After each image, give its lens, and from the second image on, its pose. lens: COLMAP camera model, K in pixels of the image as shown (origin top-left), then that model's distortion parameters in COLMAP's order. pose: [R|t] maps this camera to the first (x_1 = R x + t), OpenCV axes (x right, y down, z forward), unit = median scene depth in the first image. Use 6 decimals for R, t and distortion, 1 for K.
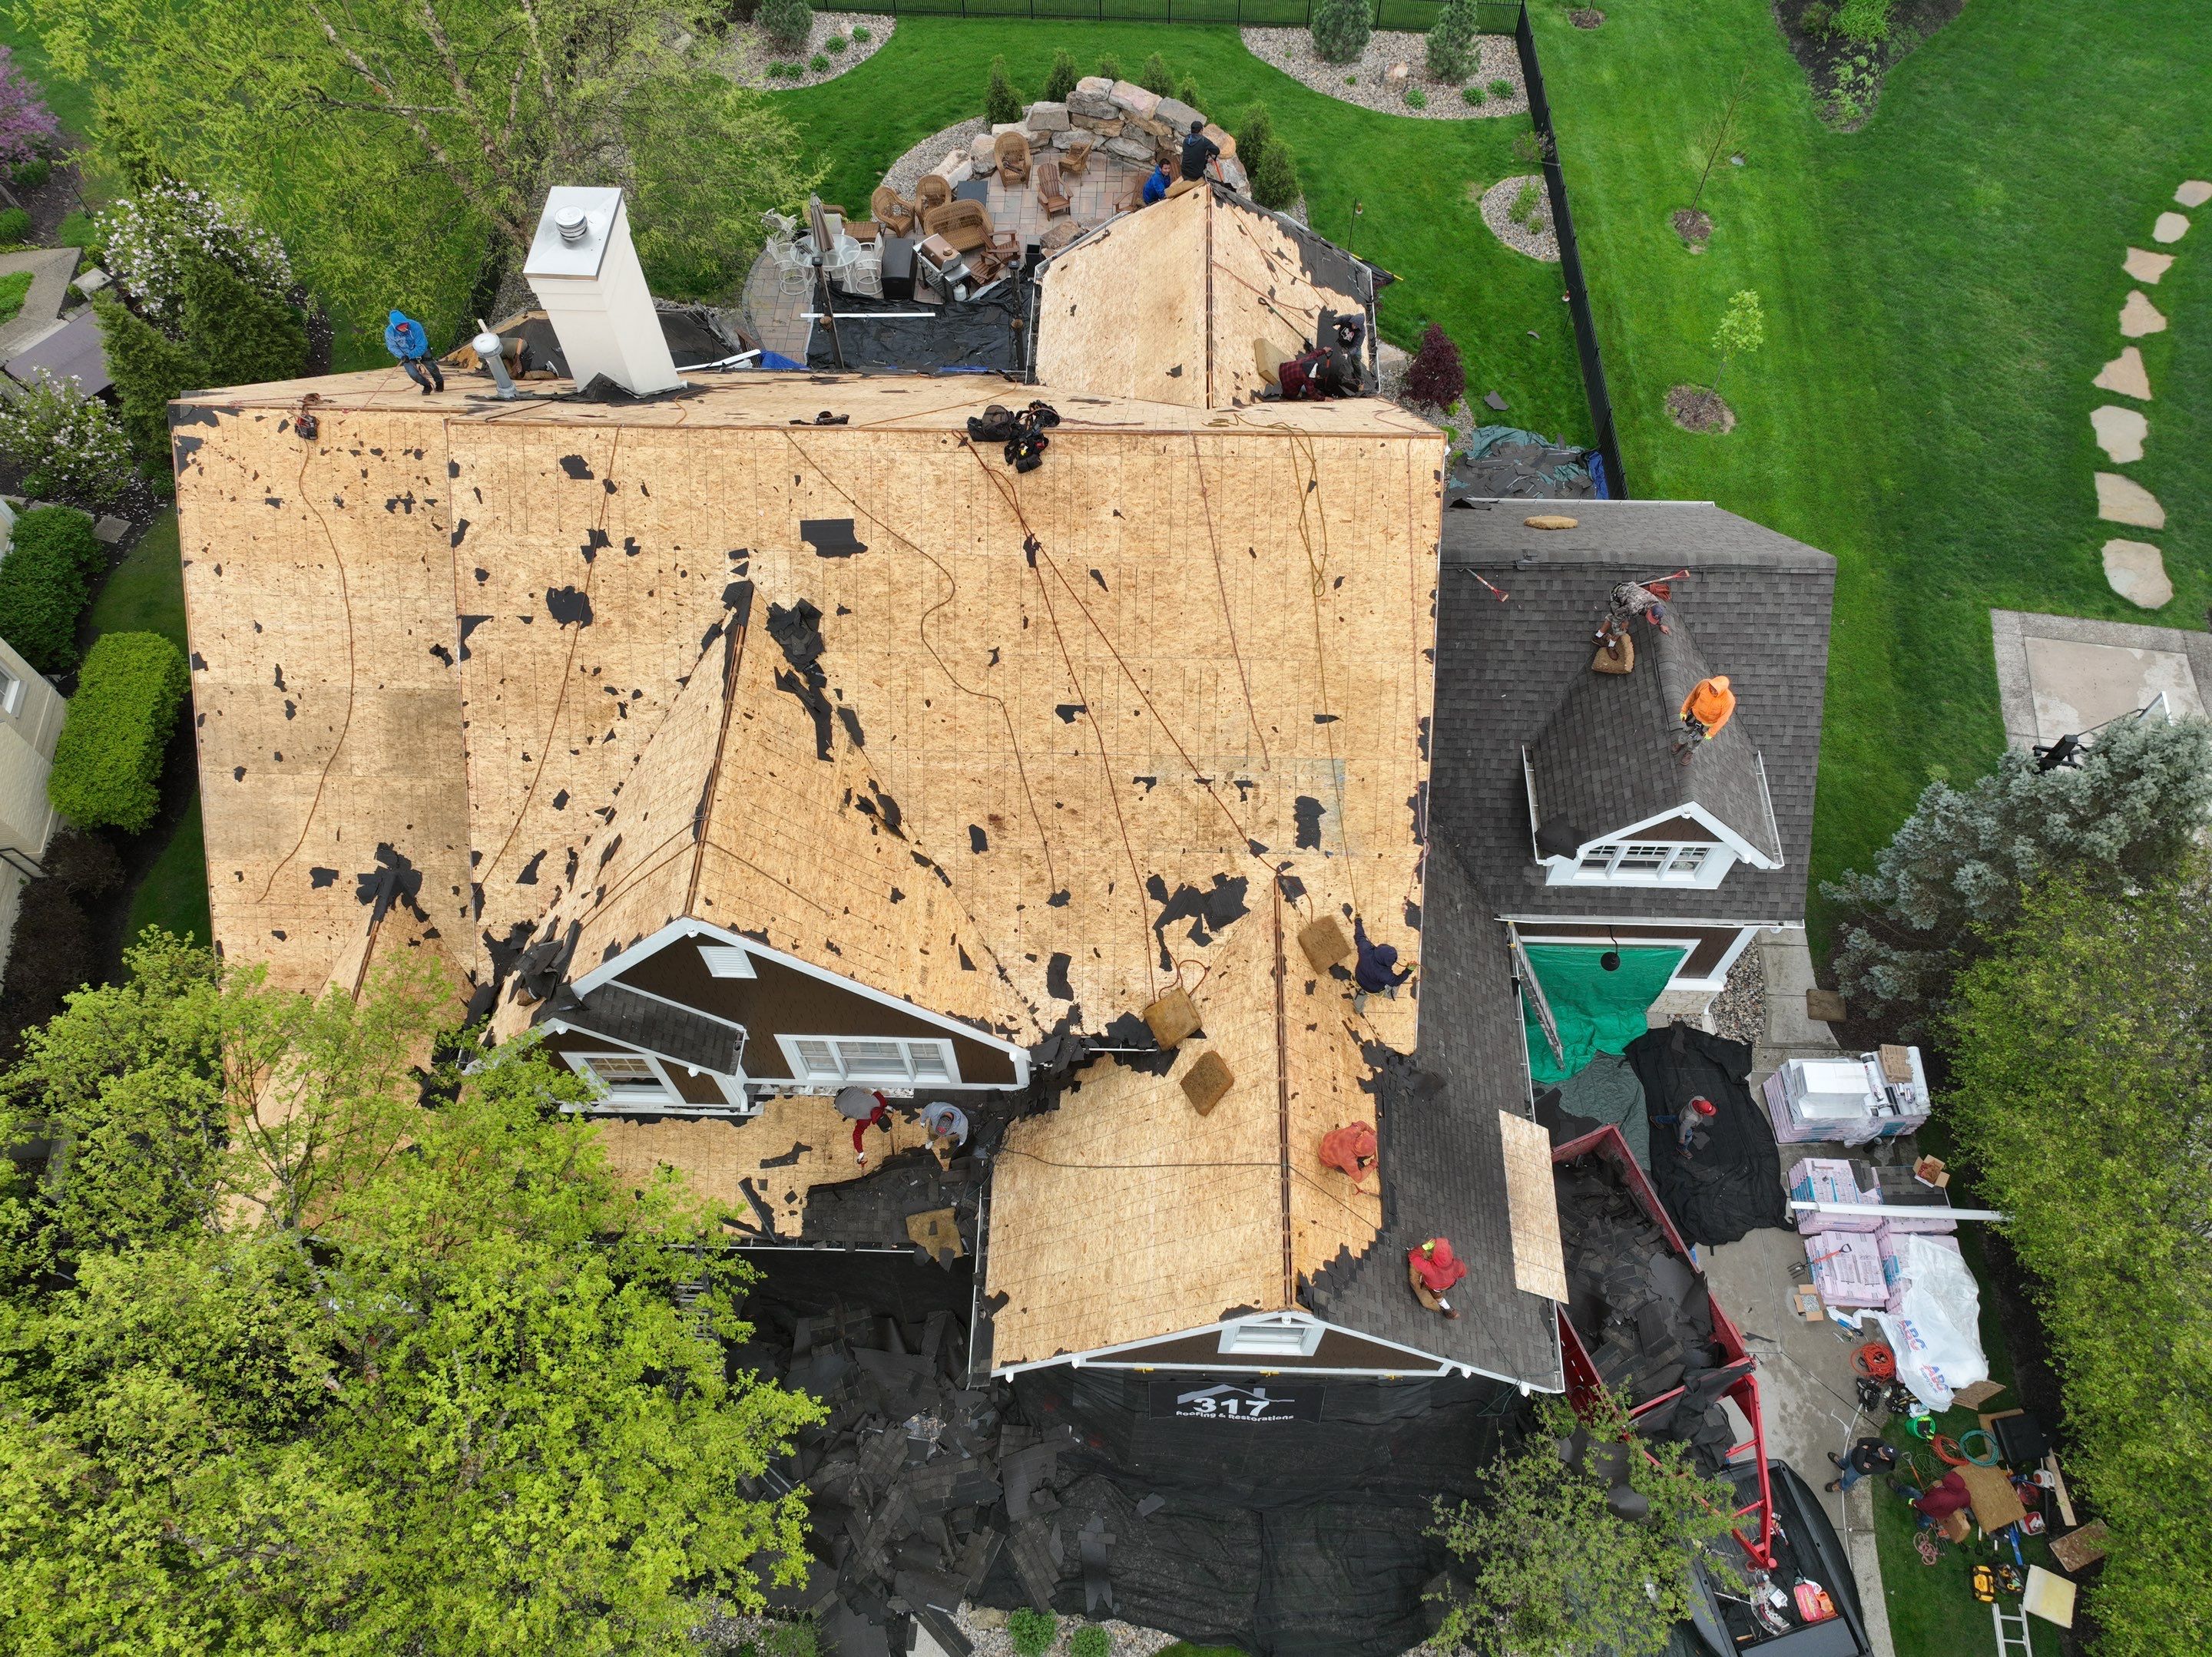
lens RADIAL K [[1567.8, 0, 1107.3], [0, 1567.8, 832.4], [0, 0, 1]] dist [0.019666, -0.010144]
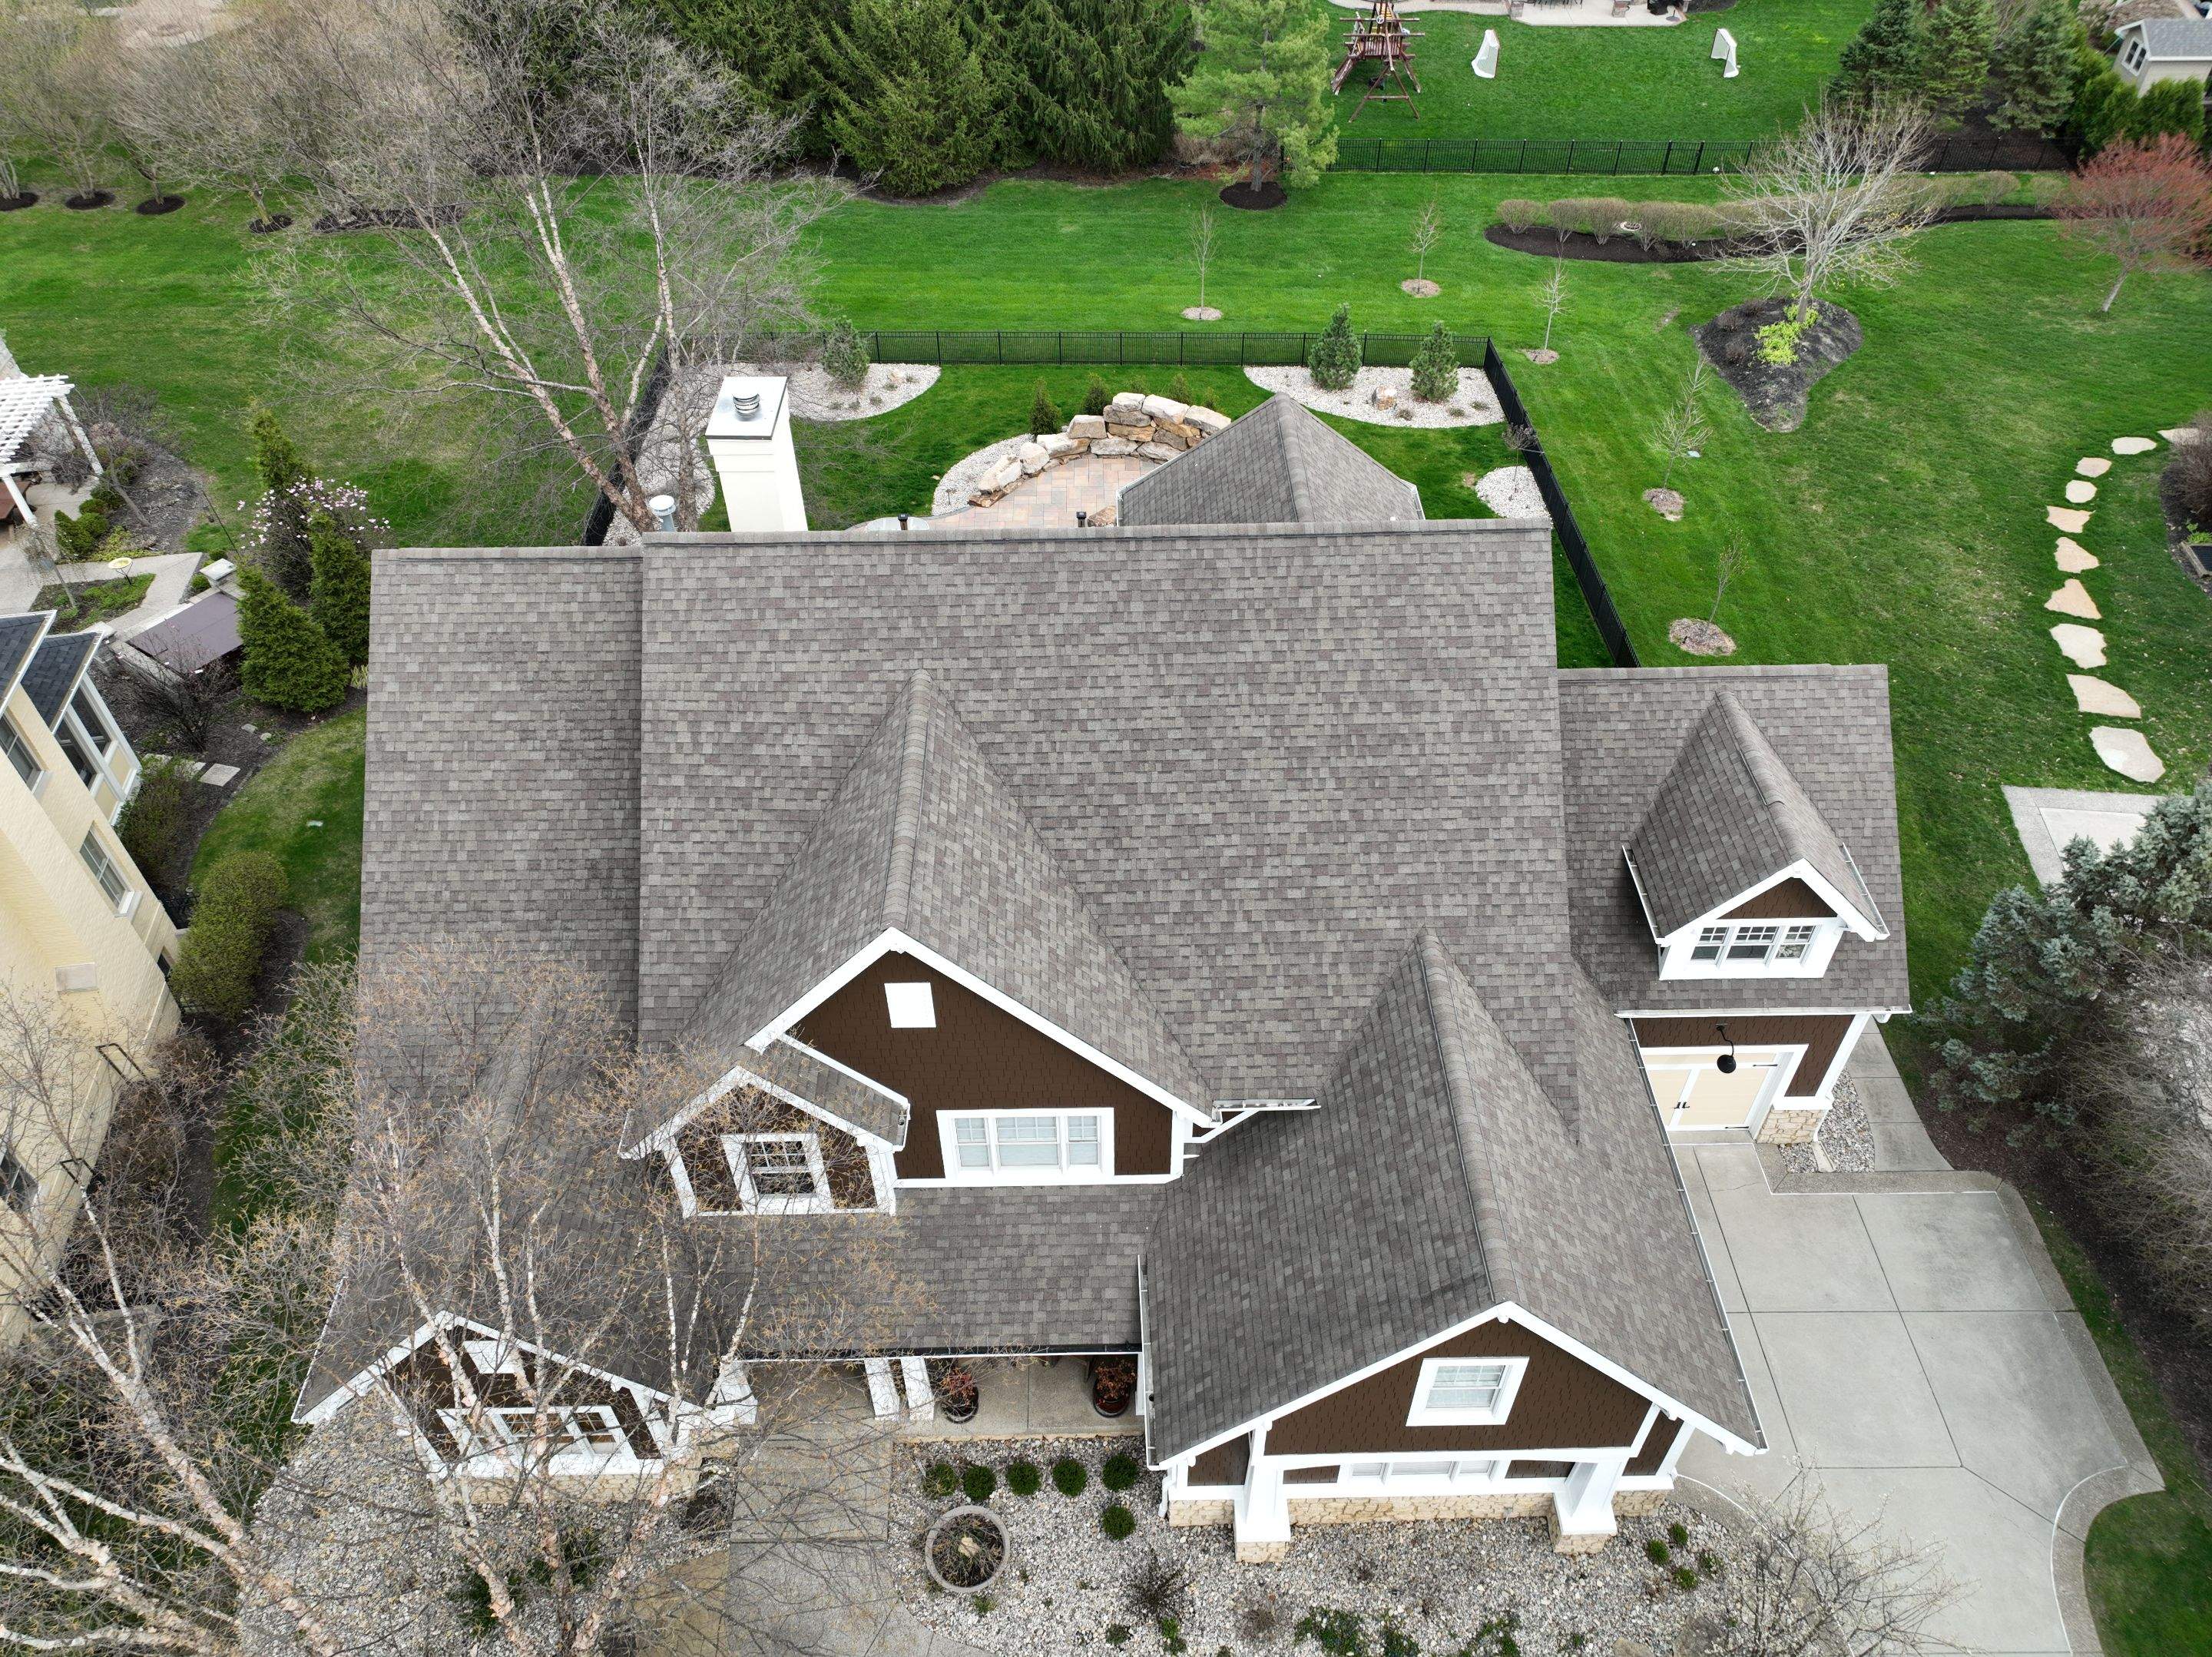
lens RADIAL K [[1583.6, 0, 1113.1], [0, 1583.6, 830.3], [0, 0, 1]] dist [0.000243, 0.002329]
pose [[0.998741, -0.032631, 0.038102, -0.078189], [0.041640, 0.962819, -0.266917, 0.136130], [-0.027976, 0.268168, 0.962966, -0.011983]]
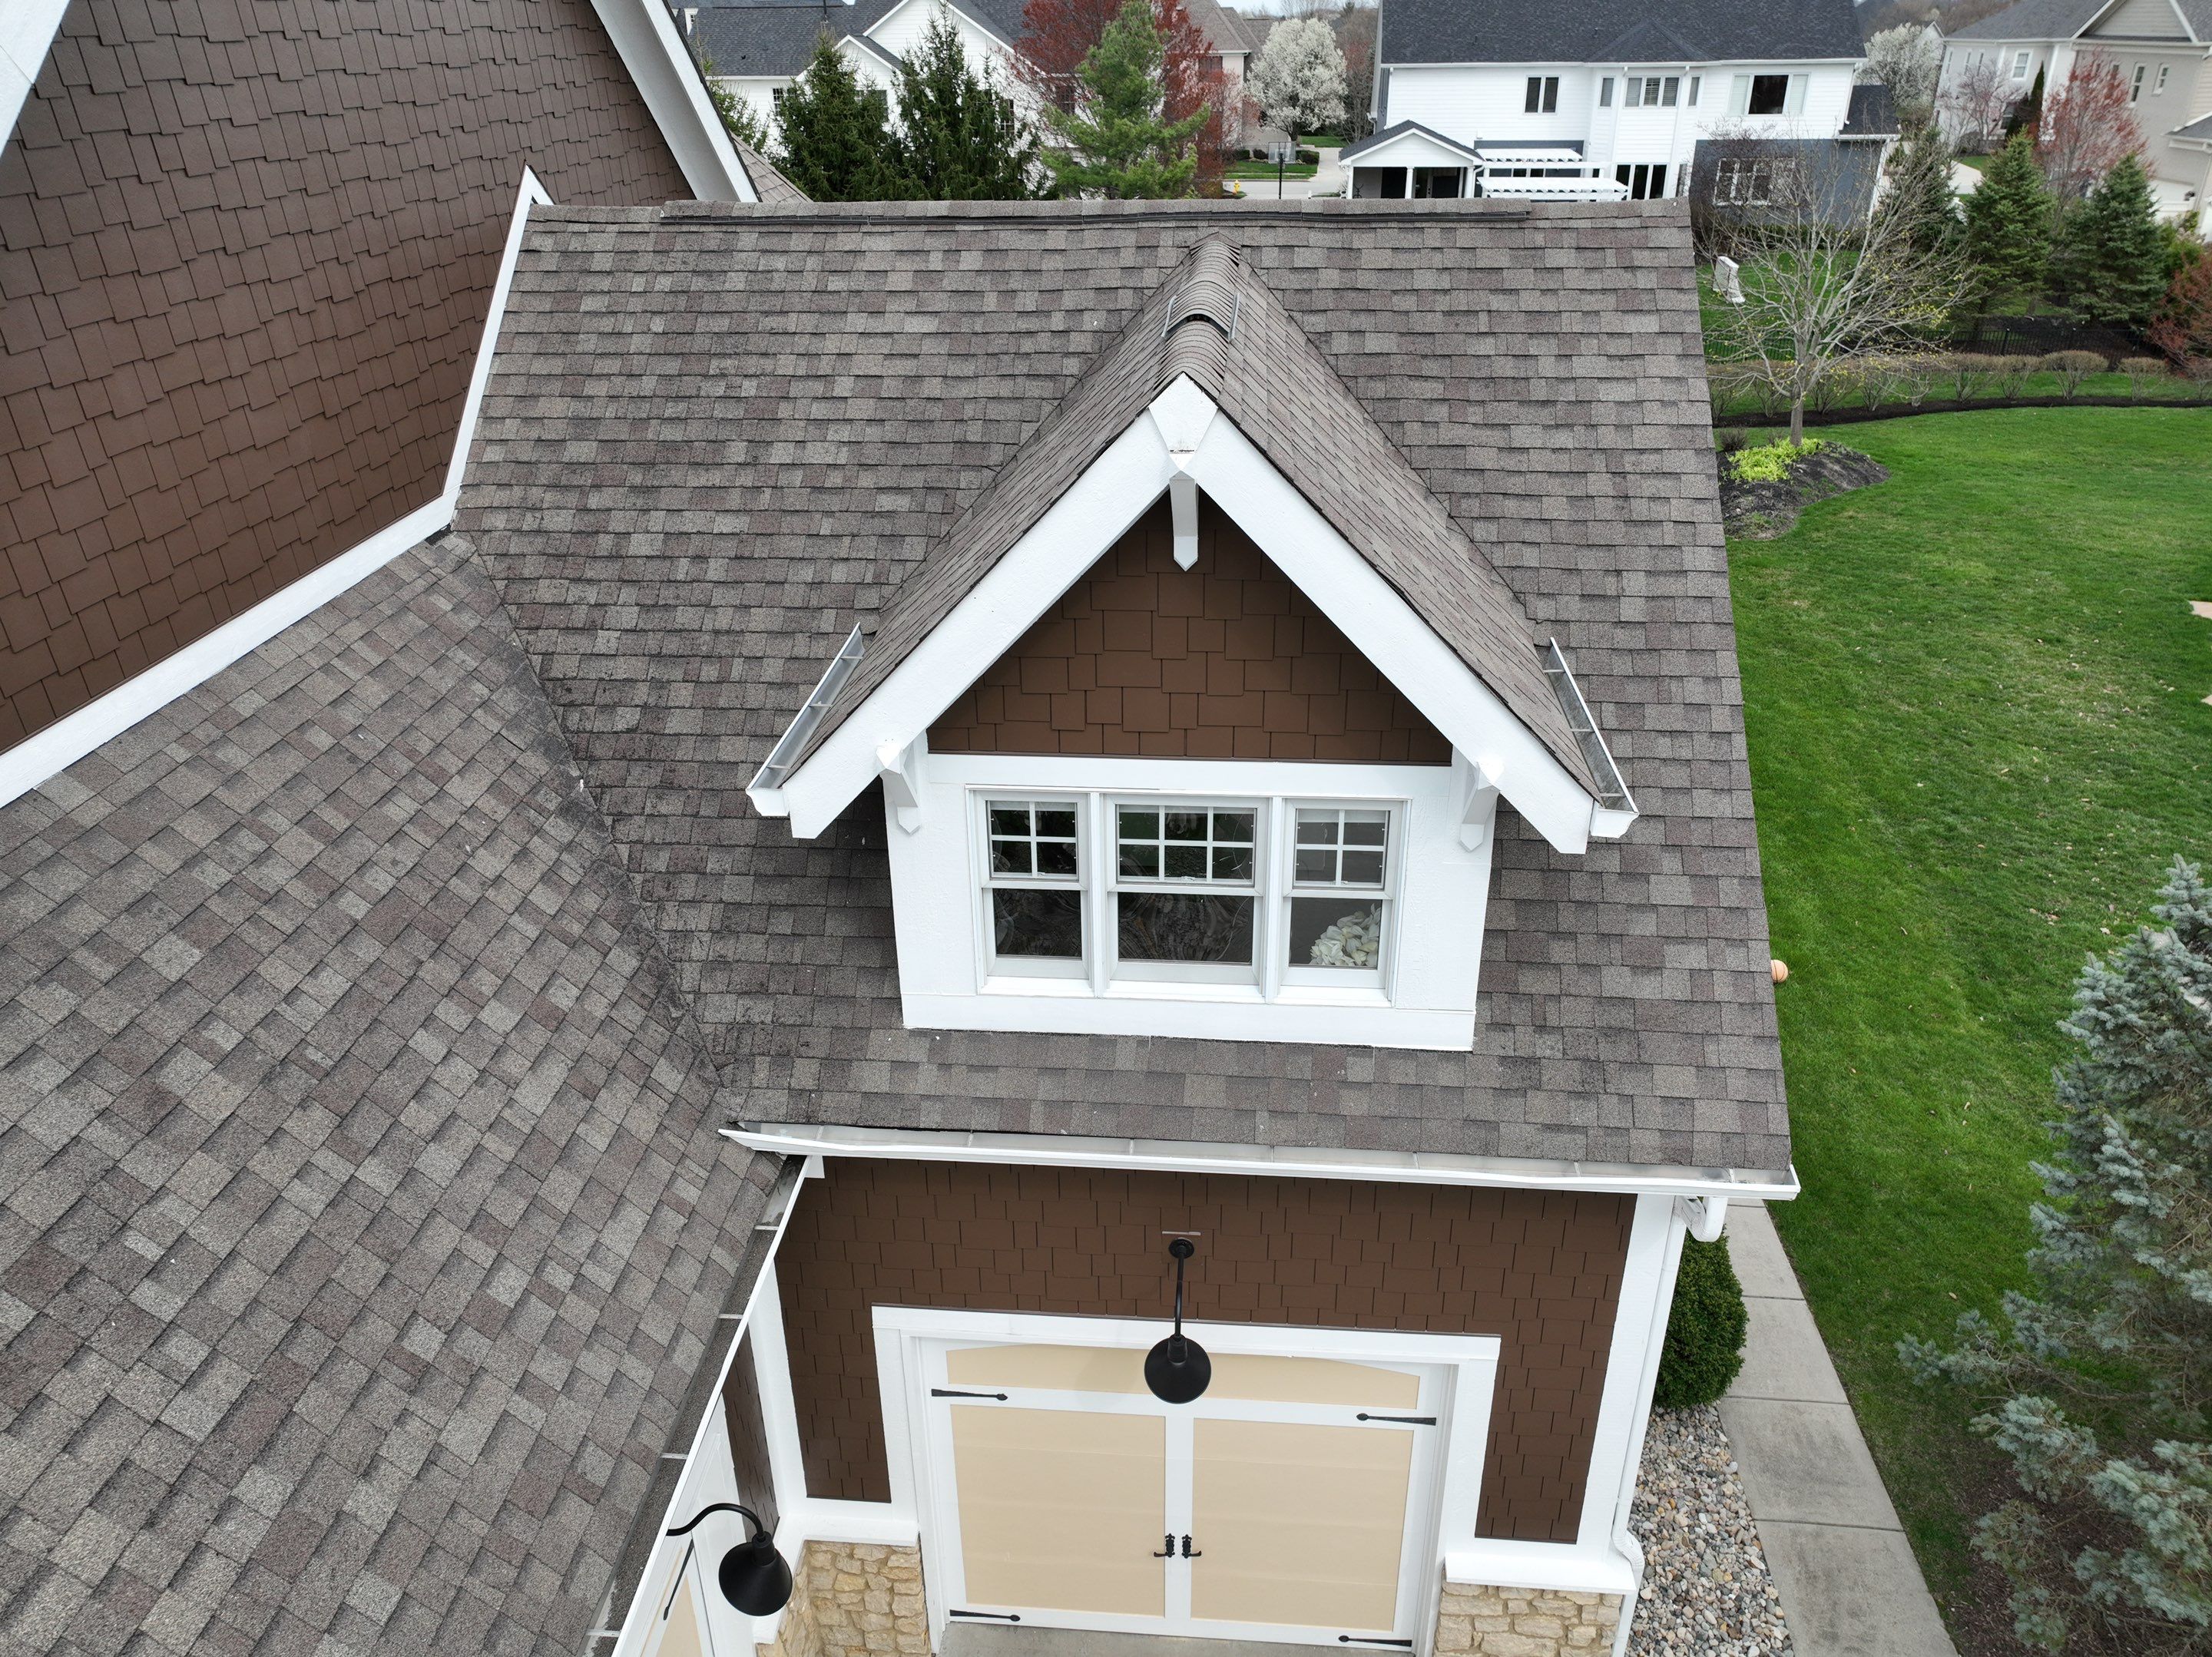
lens RADIAL K [[1567.8, 0, 1119.1], [0, 1567.8, 822.6], [0, 0, 1]] dist [0.019666, -0.010144]
pose [[0.998865, 0.022092, -0.042202, 0.224395], [-0.041328, 0.842453, -0.537182, 0.108412], [0.023686, 0.538317, 0.842410, 0.490574]]
